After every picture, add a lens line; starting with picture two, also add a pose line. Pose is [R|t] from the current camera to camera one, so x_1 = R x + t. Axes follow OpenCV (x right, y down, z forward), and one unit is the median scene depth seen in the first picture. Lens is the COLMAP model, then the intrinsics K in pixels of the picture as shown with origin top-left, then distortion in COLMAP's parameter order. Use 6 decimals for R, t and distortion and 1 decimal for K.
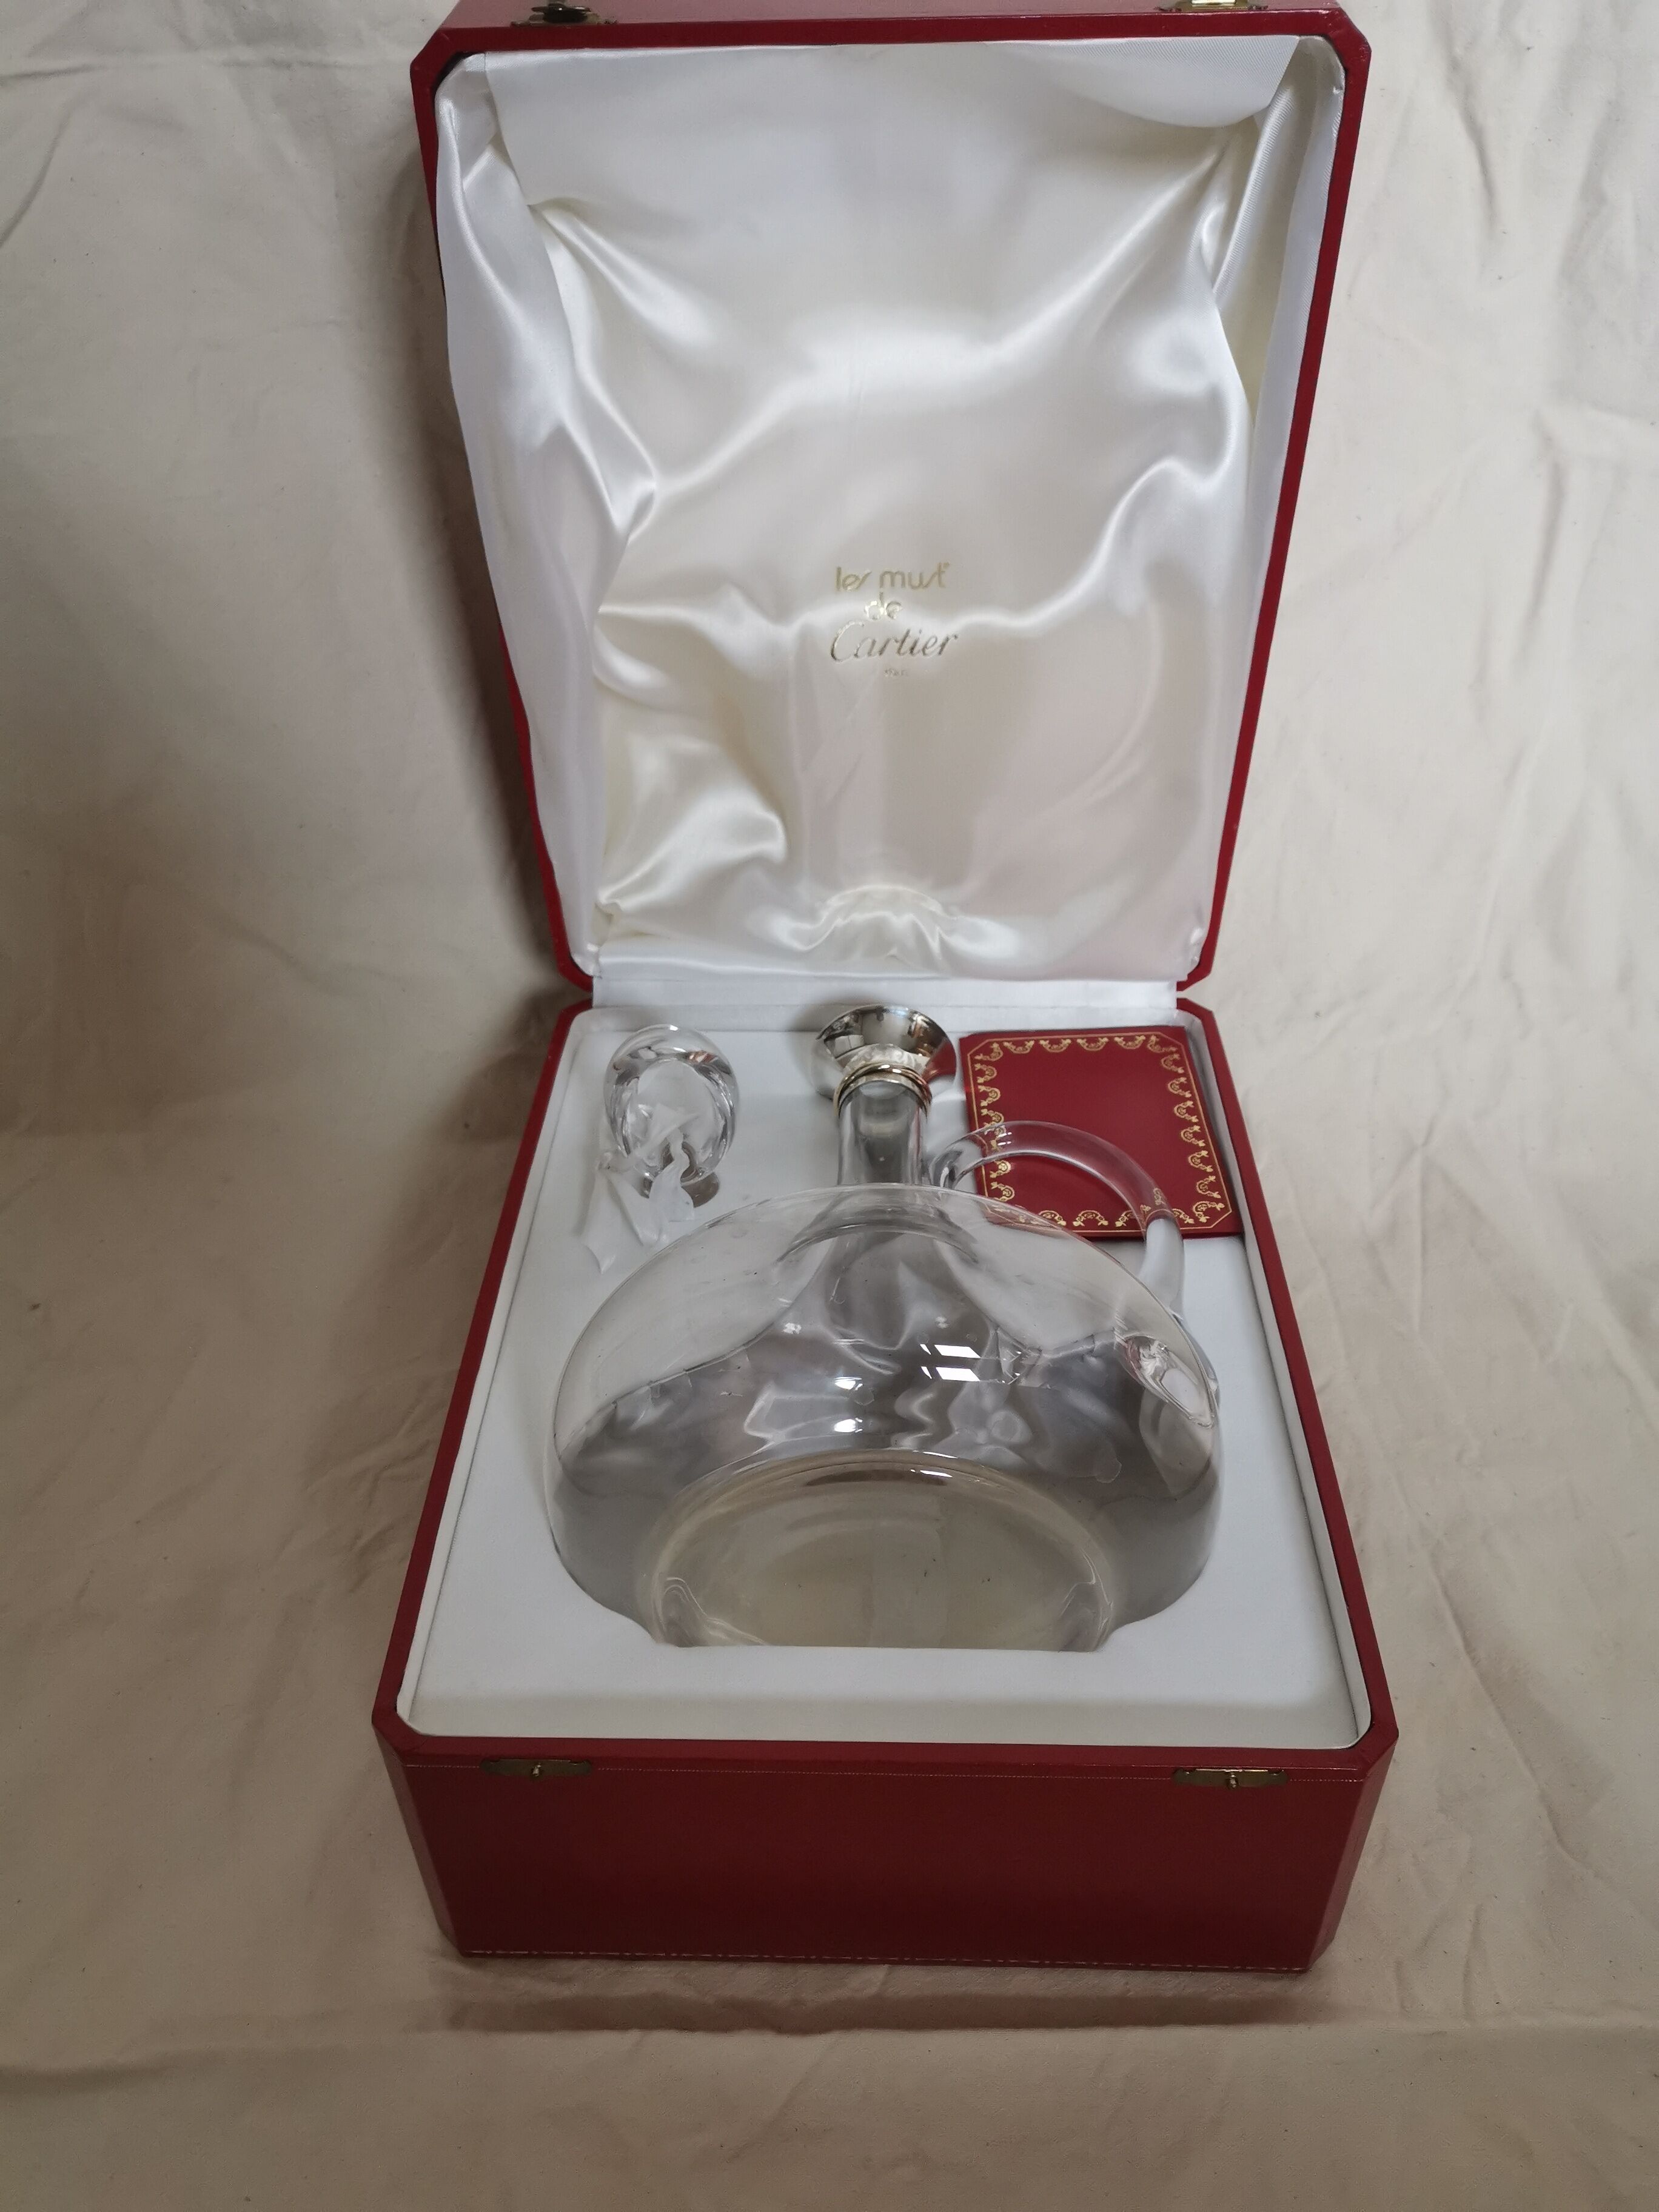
lens RADIAL K [[1734.7, 0, 829.5], [0, 1734.7, 1106.0], [0, 0, 1]] dist [0.033324, -0.007801]
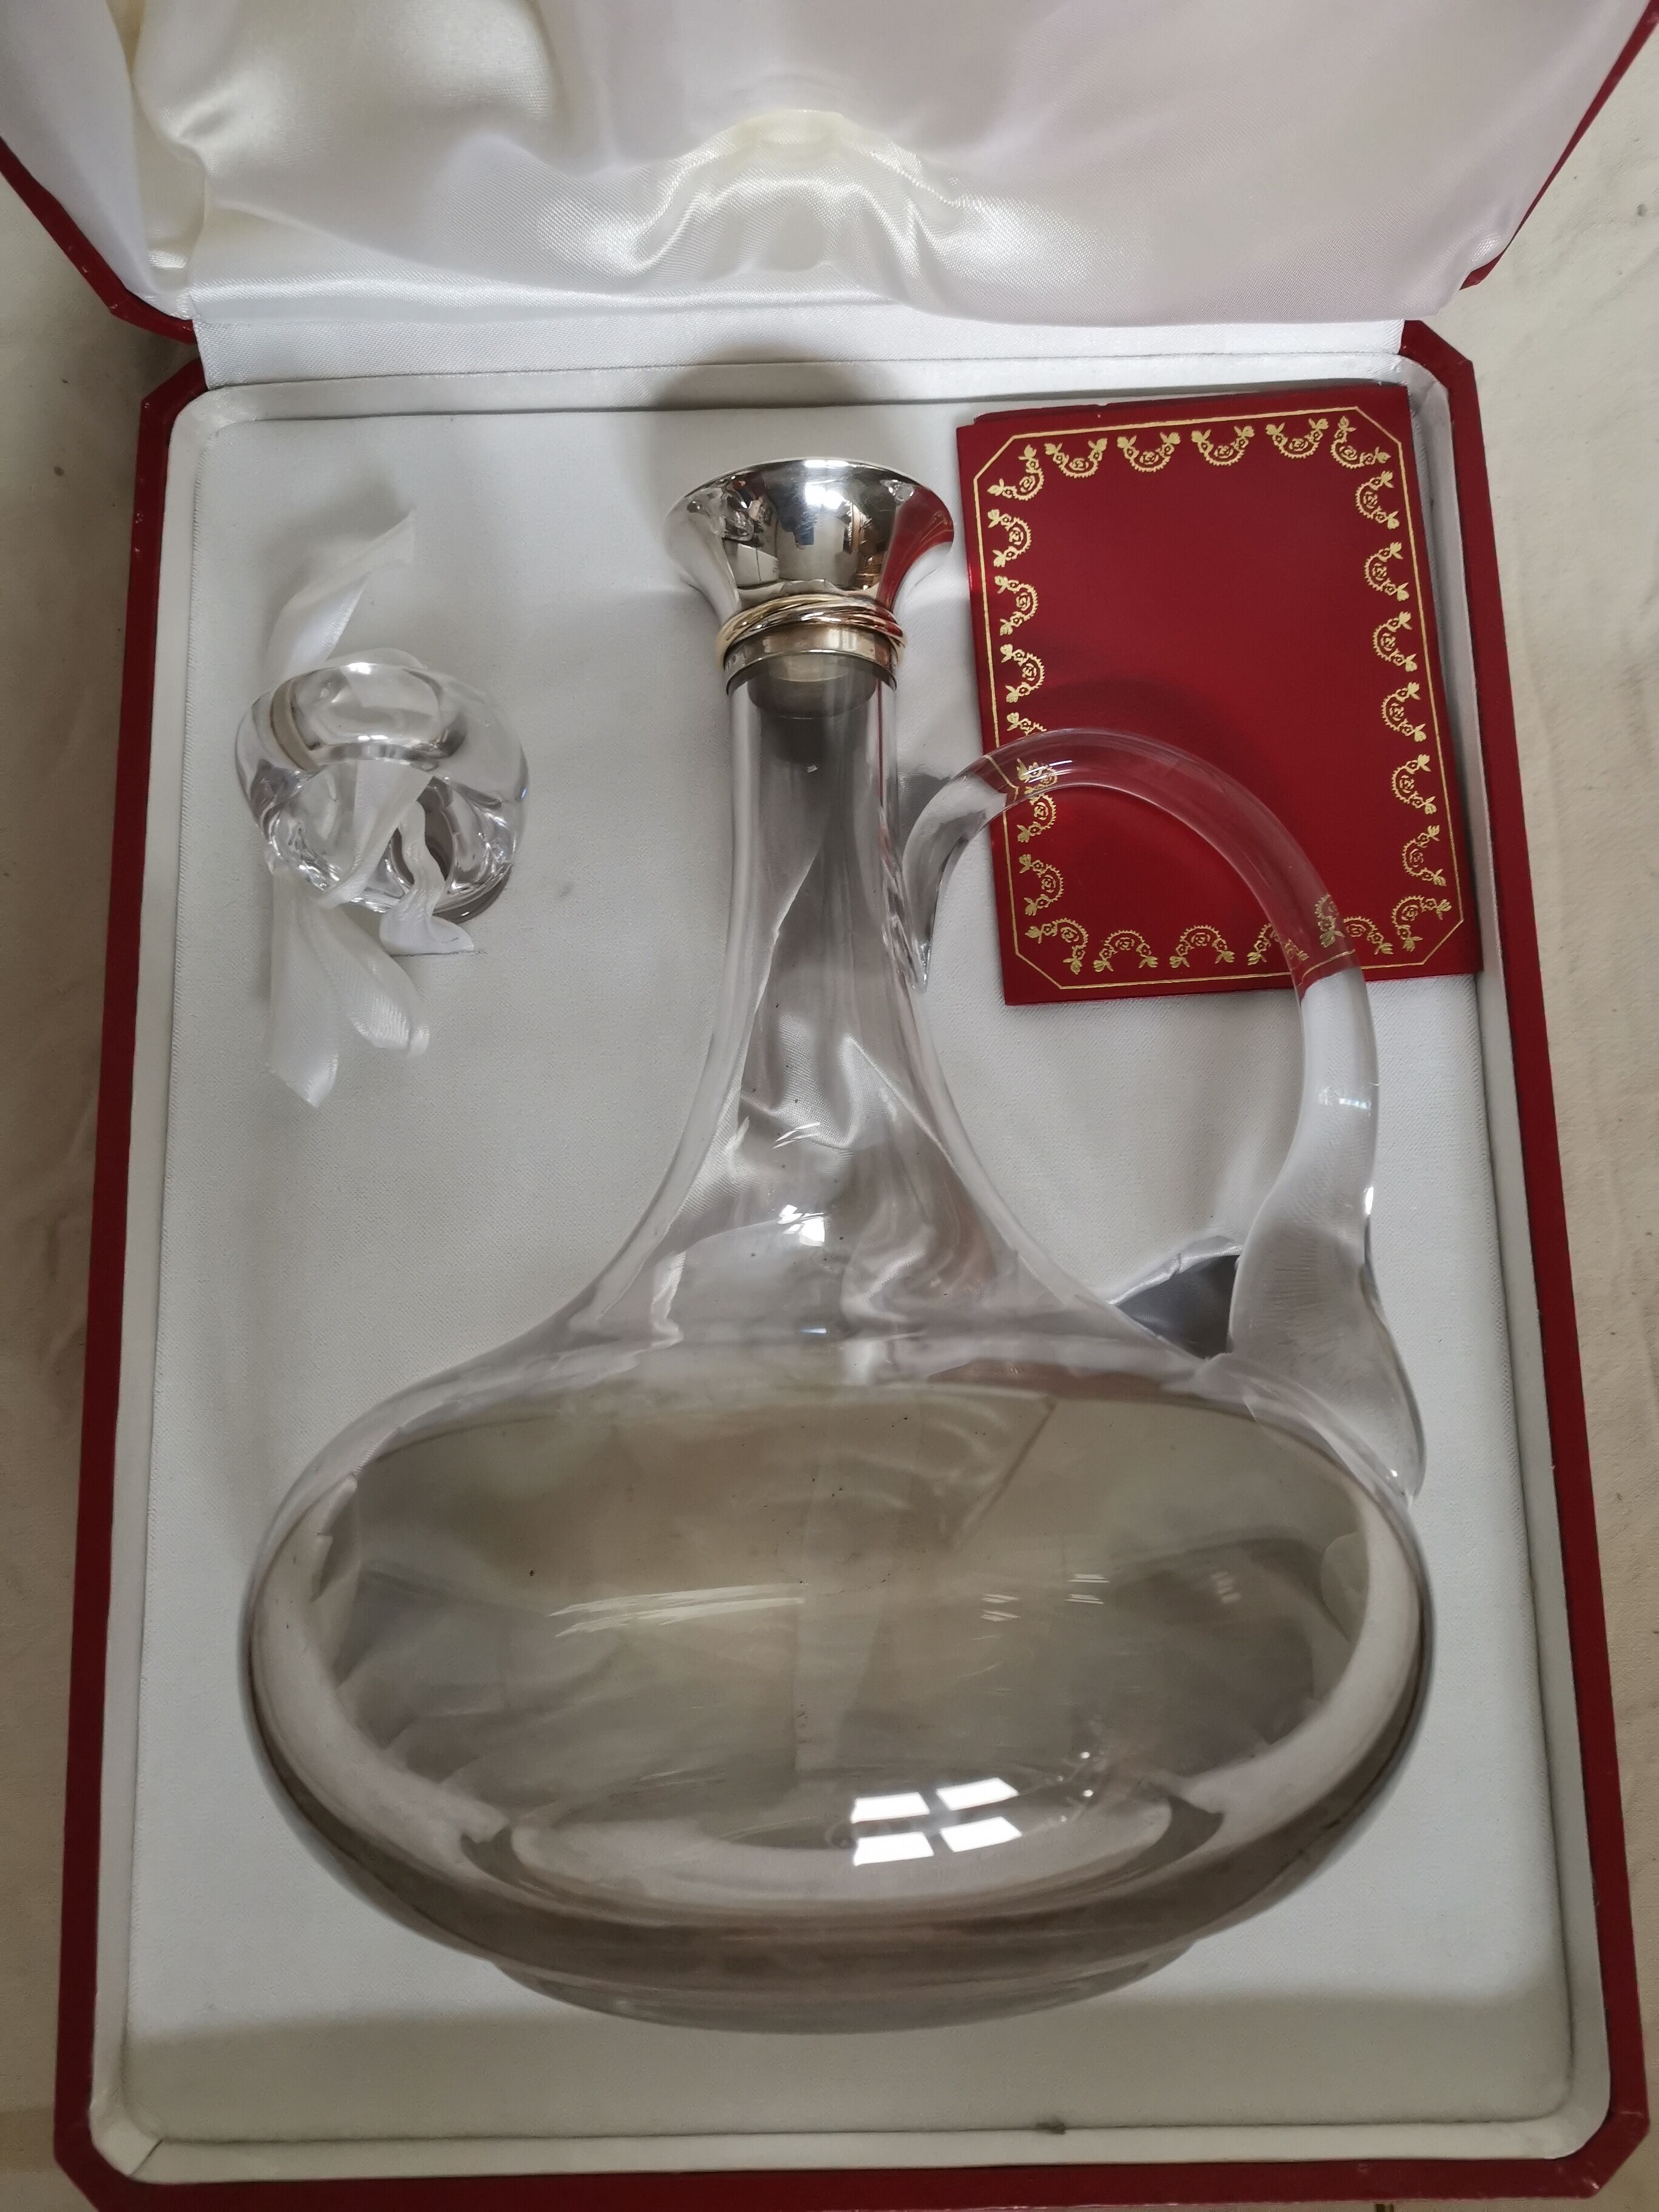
lens RADIAL K [[1734.7, 0, 829.5], [0, 1734.7, 1106.0], [0, 0, 1]] dist [0.033324, -0.007801]
pose [[0.998715, -0.047032, 0.018893, 0.019539], [0.023101, 0.754167, 0.656277, -0.231544], [-0.045115, -0.654997, 0.754284, 0.509465]]
